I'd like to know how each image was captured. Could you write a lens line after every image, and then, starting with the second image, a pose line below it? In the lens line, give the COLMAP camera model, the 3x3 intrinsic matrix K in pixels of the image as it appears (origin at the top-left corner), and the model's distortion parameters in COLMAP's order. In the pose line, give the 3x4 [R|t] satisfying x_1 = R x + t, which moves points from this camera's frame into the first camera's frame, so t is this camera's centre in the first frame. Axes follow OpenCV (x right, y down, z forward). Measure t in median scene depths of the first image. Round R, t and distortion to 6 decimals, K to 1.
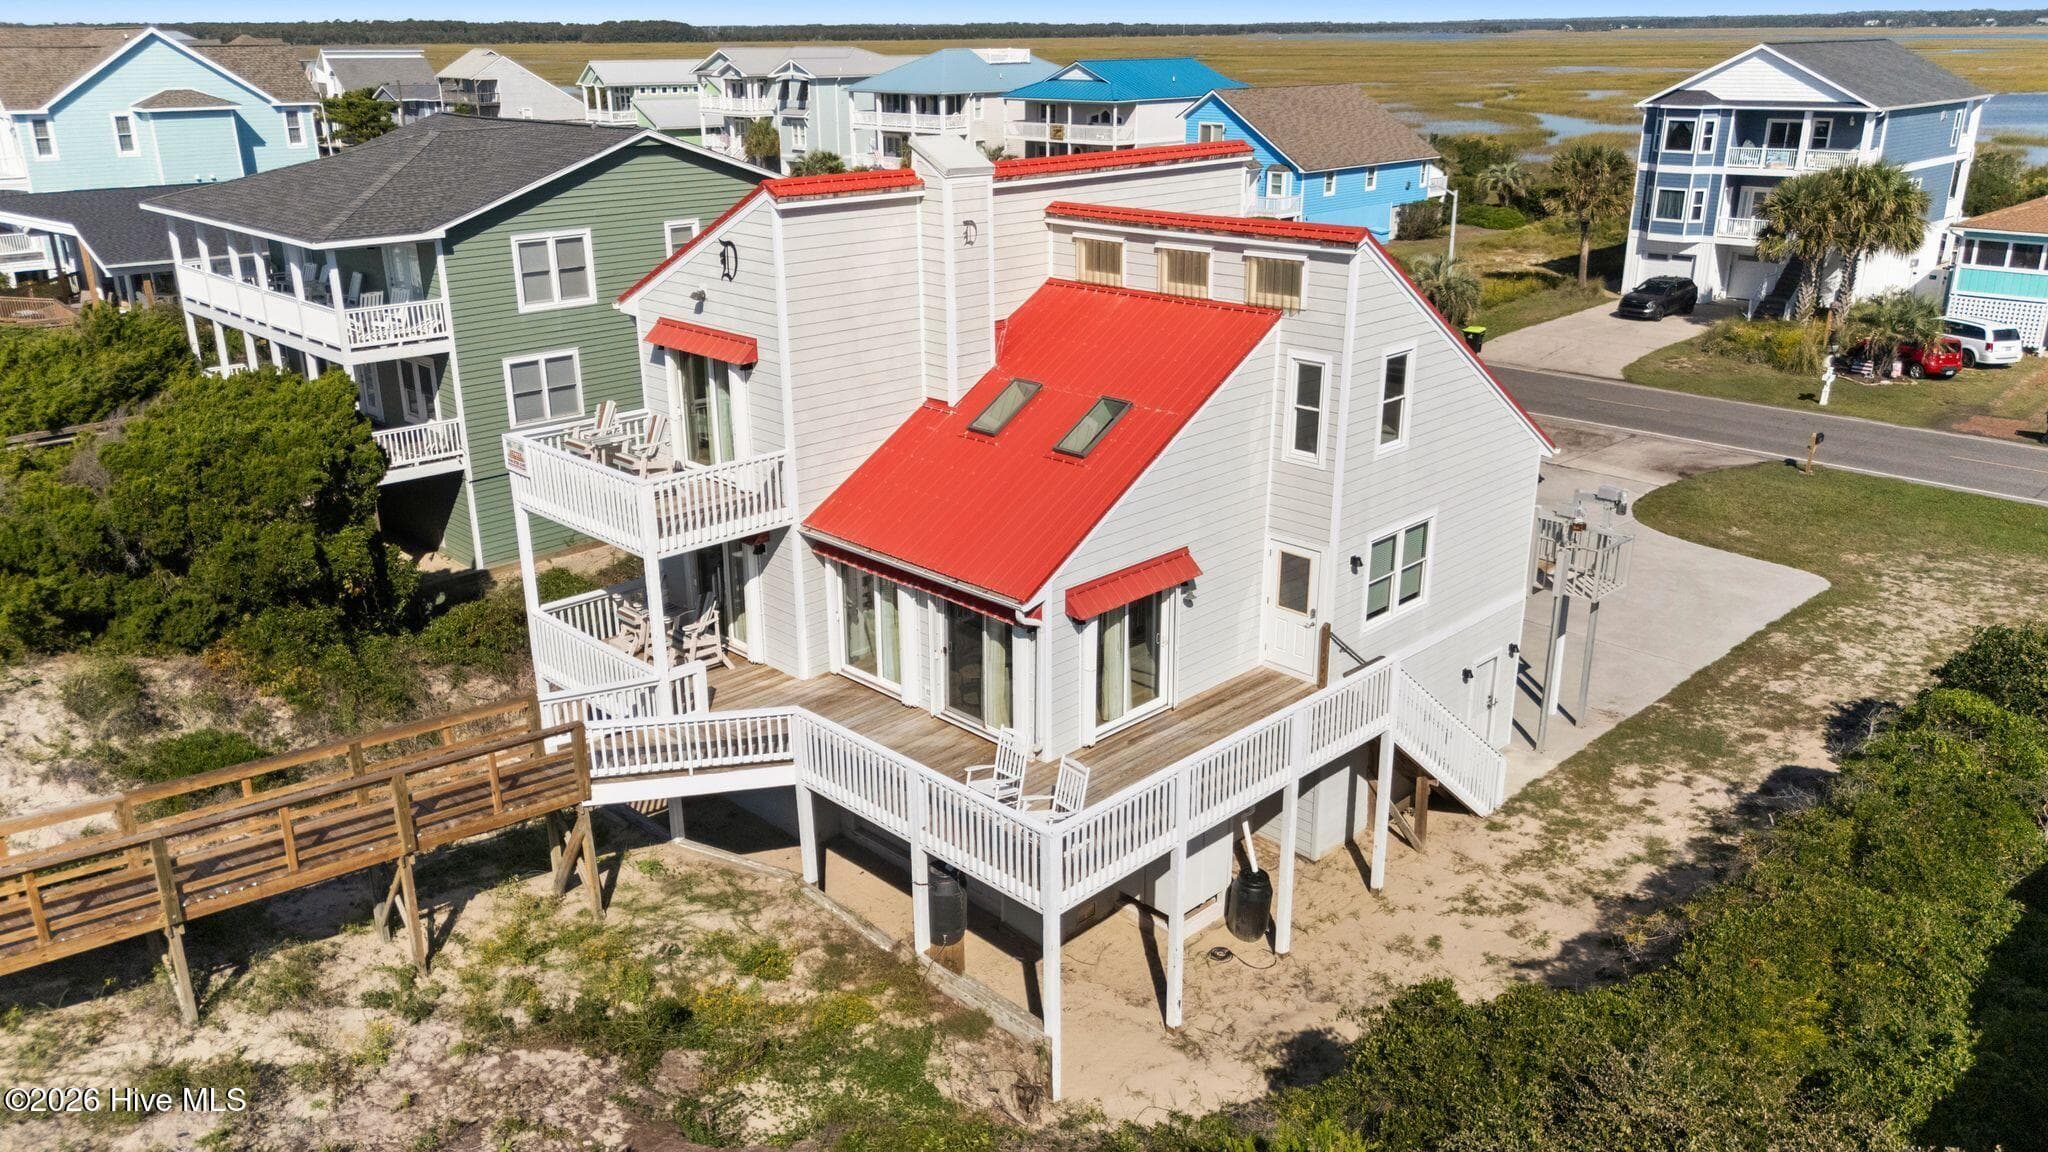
lens RADIAL K [[1513.9, 0, 1025.9], [0, 1513.9, 562.3], [0, 0, 1]] dist [0.086735, -0.089986]
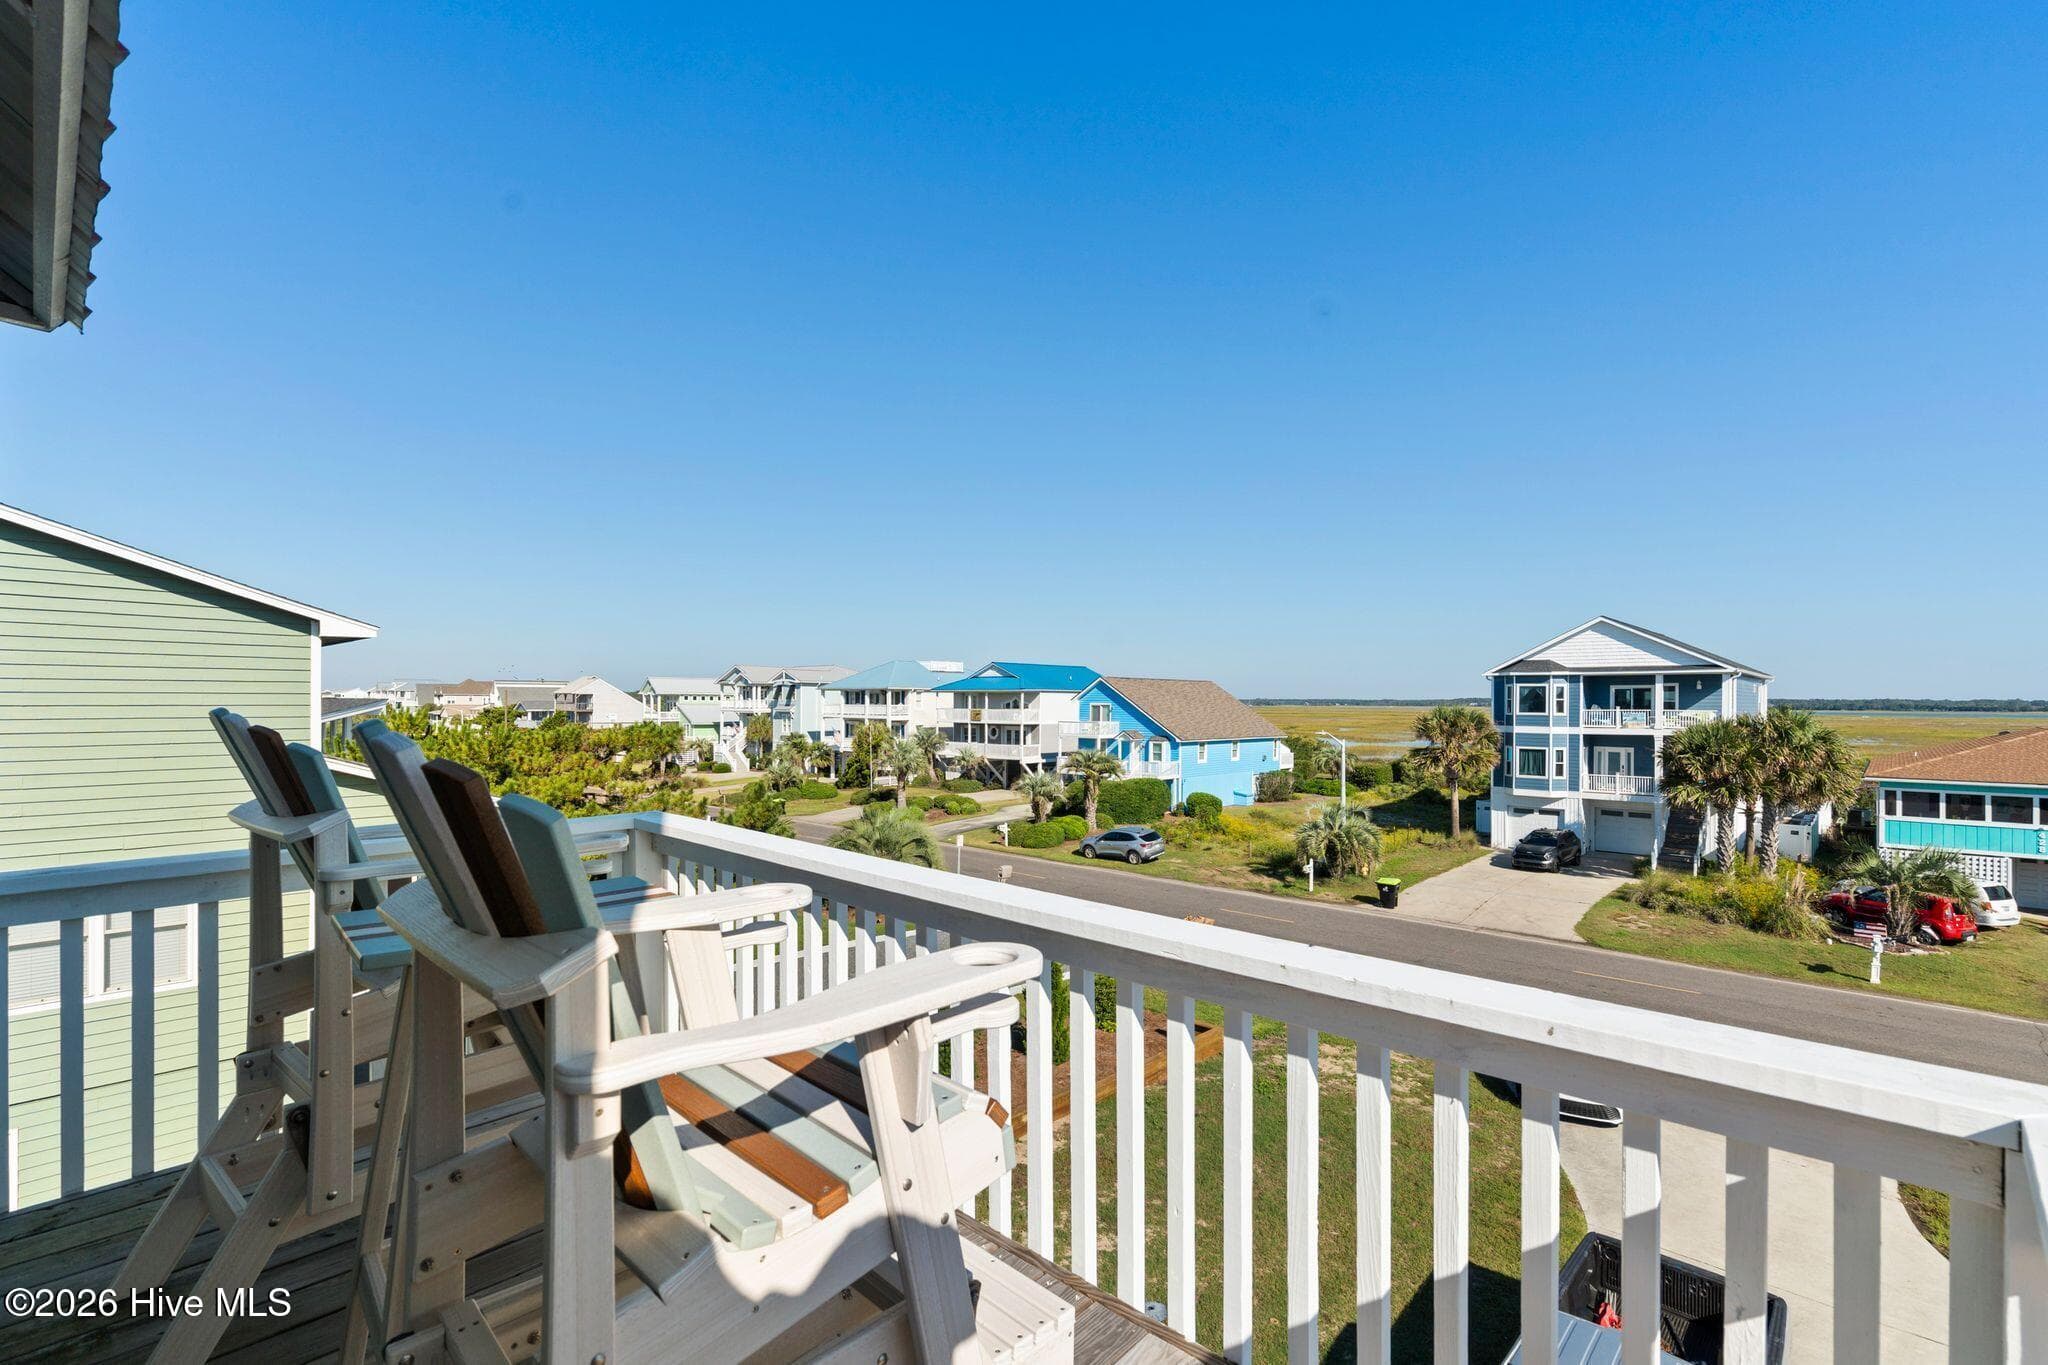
lens RADIAL K [[925.6, 0, 1036.0], [0, 925.6, 703.5], [0, 0, 1]] dist [0.001369, 0.000236]
pose [[0.999204, 0.010328, 0.038536, 0.056301], [0.002849, 0.944971, -0.327141, -0.066279], [-0.039794, 0.326991, 0.944189, 0.413060]]
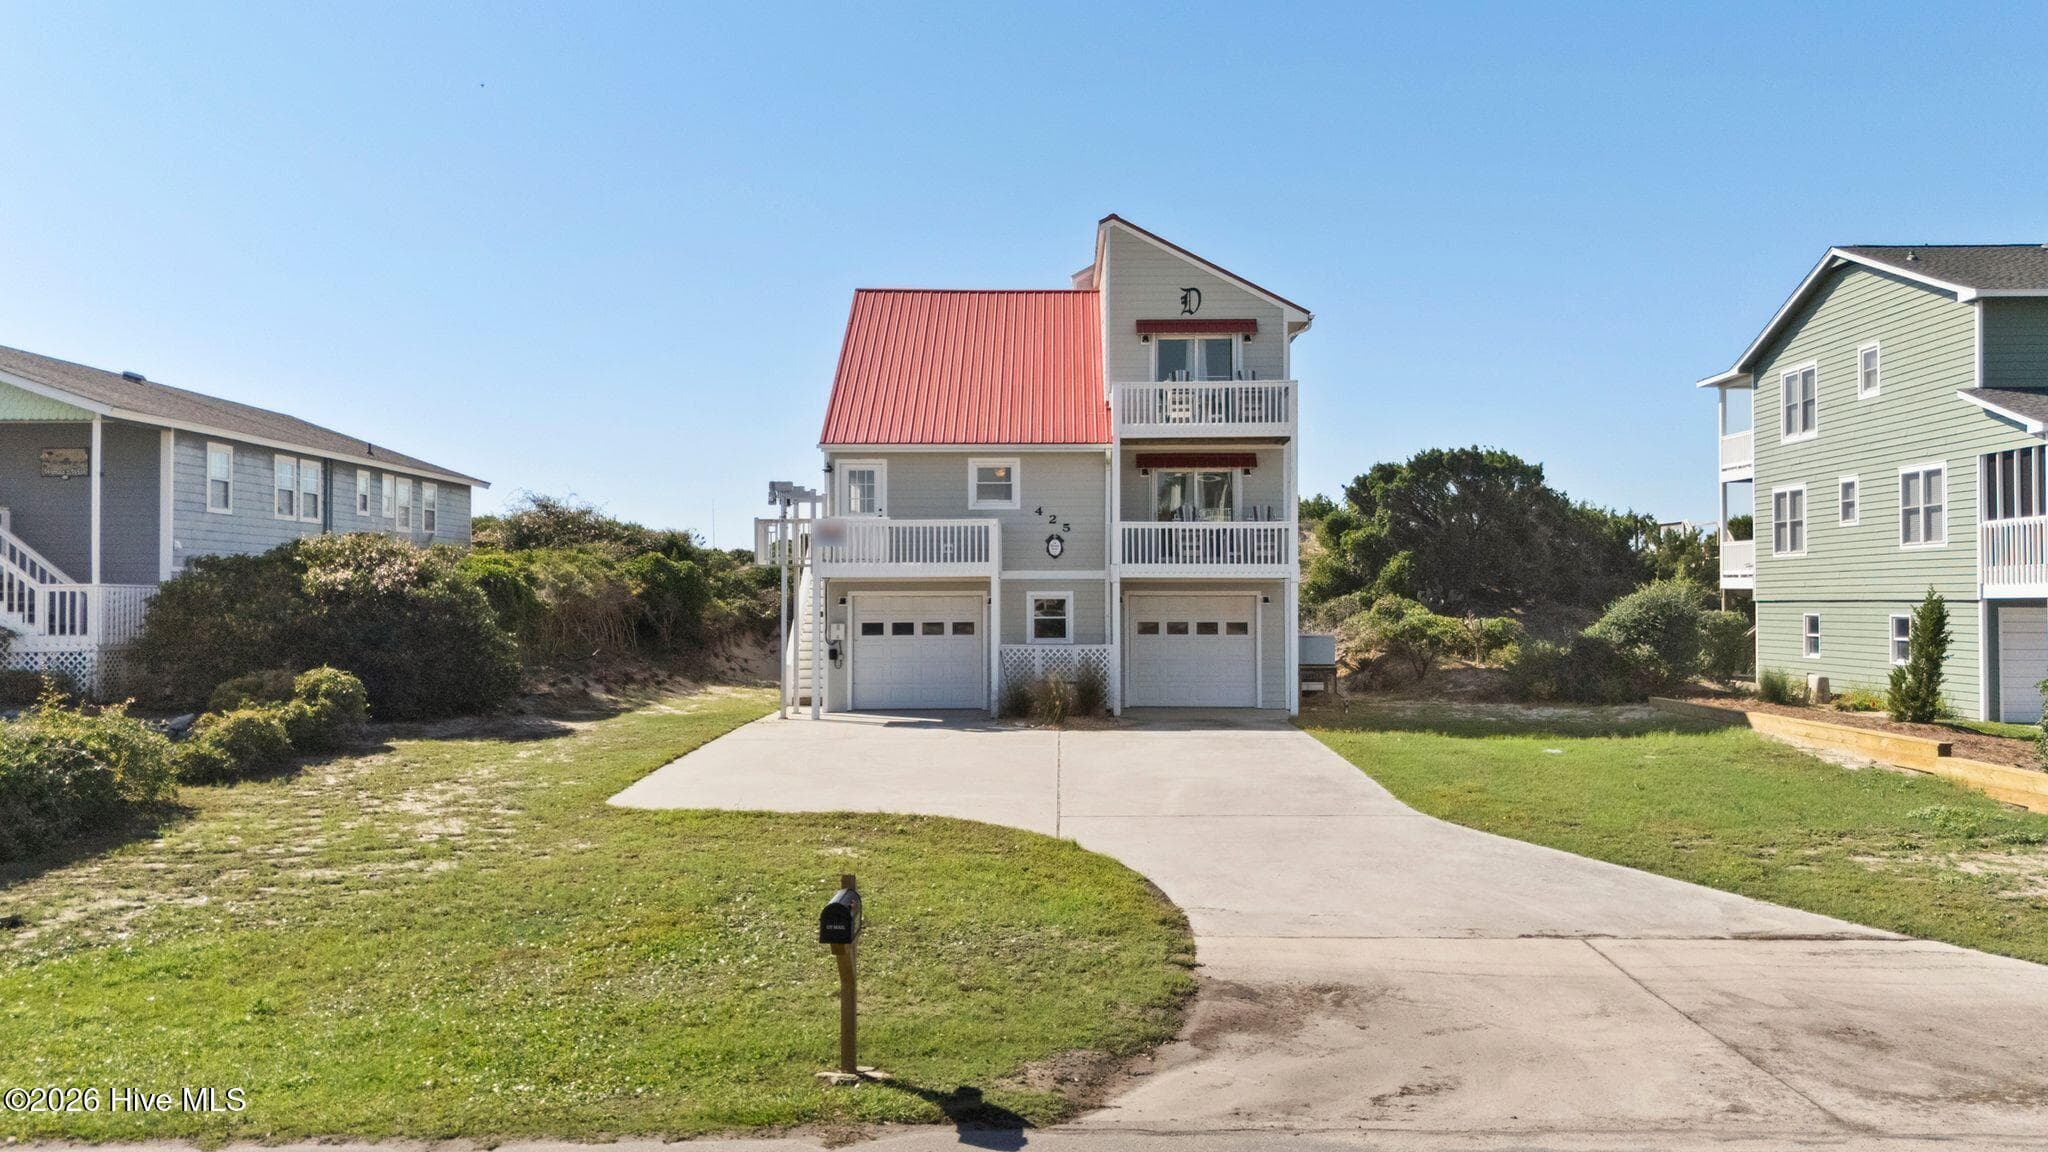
lens RADIAL K [[1757.9, 0, 1041.1], [0, 1757.9, 555.1], [0, 0, 1]] dist [0.114048, -0.153233]
pose [[-0.712321, -0.012705, -0.701739, 0.438966], [-0.226450, 0.950525, 0.212656, -0.119864], [0.664318, 0.310388, -0.679956, 0.769271]]
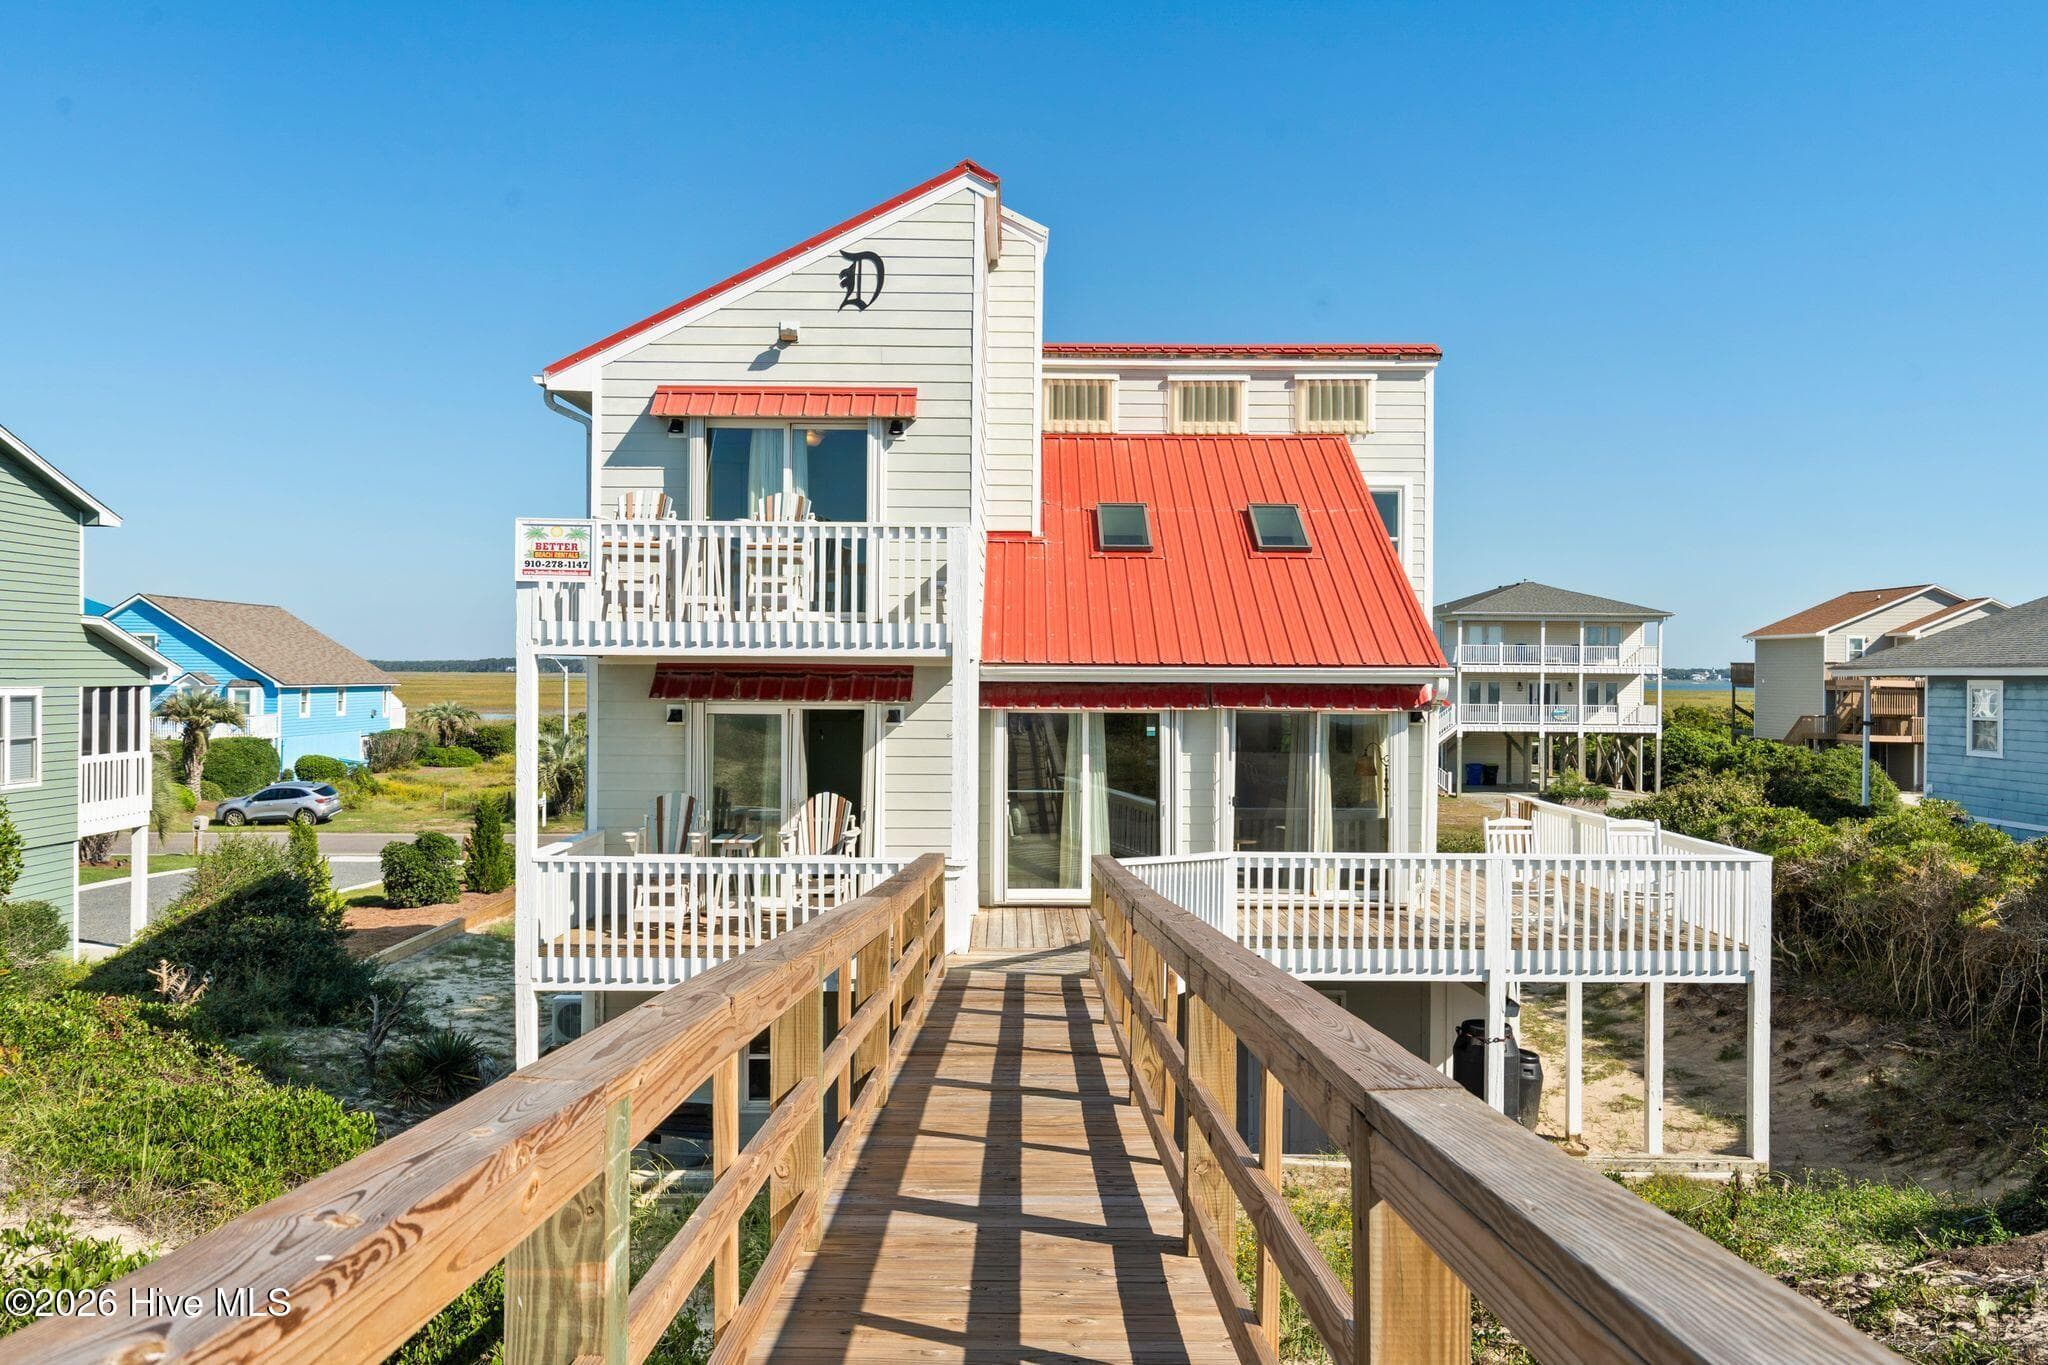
lens RADIAL K [[1630.1, 0, 1020.9], [0, 1630.1, 671.3], [0, 0, 1]] dist [-0.006663, -0.001855]
pose [[0.708082, 0.009893, 0.706061, -0.203033], [0.222823, 0.945684, -0.236711, 0.048106], [-0.670053, 0.324938, 0.667417, 0.161473]]
